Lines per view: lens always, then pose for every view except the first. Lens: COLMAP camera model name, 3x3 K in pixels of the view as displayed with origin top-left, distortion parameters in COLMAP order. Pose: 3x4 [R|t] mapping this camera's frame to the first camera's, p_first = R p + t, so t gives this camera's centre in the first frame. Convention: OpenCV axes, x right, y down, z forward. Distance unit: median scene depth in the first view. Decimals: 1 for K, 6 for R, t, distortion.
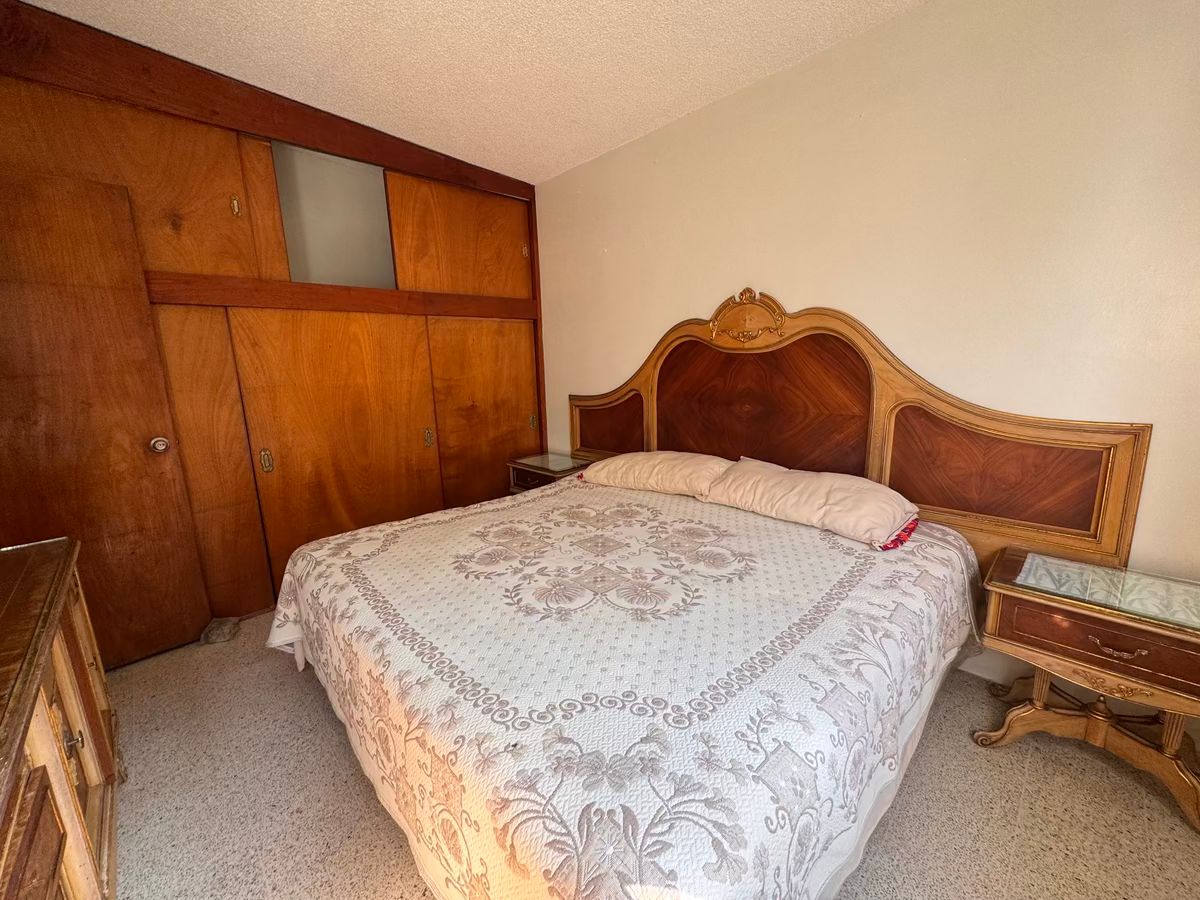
lens RADIAL K [[478.1, 0, 600.3], [0, 478.1, 451.6], [0, 0, 1]] dist [-0.001897, 0.000309]
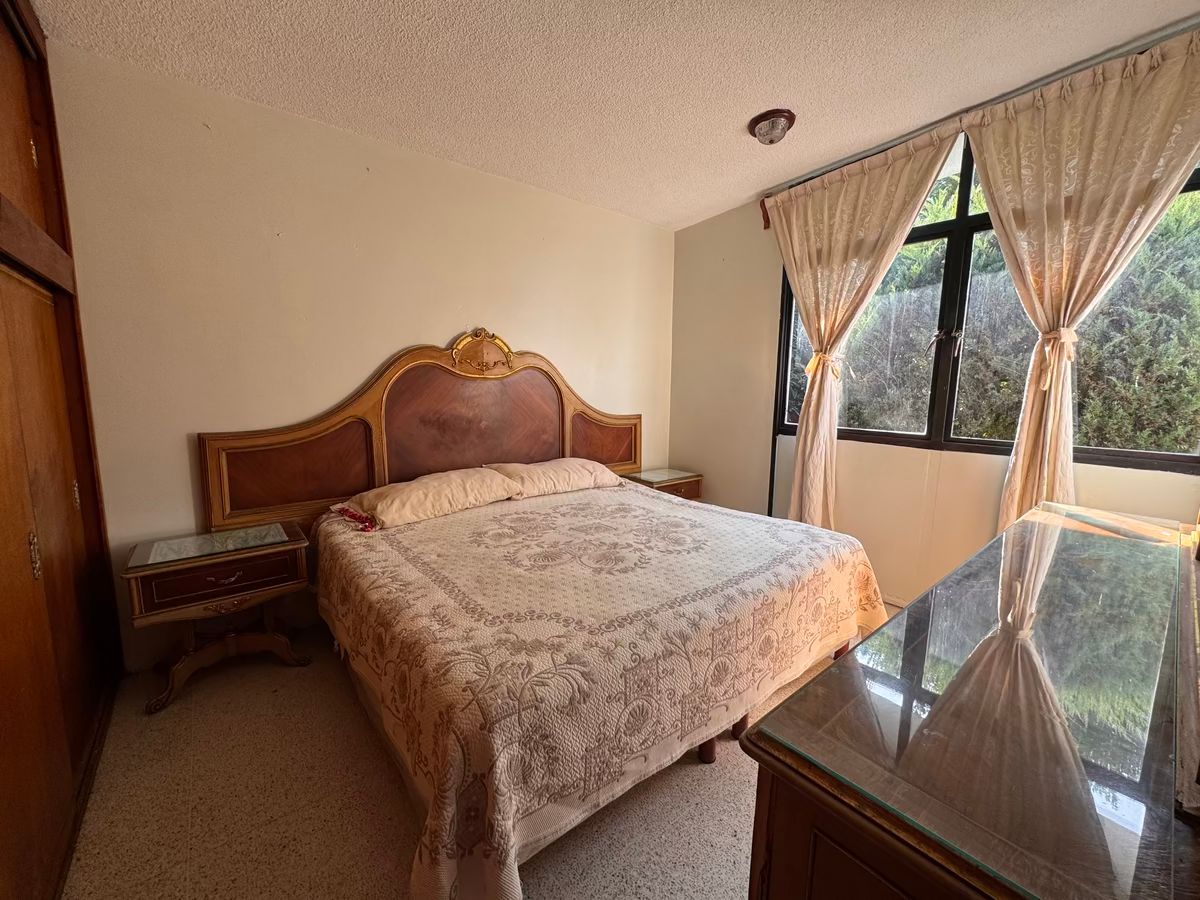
lens RADIAL K [[478.1, 0, 599.1], [0, 478.1, 450.0], [0, 0, 1]] dist [-0.001897, 0.000309]
pose [[0.077088, -0.103454, 0.991642, -1.142715], [0.178538, 0.979958, 0.088356, -0.106963], [-0.980909, 0.170235, 0.094014, 0.783906]]
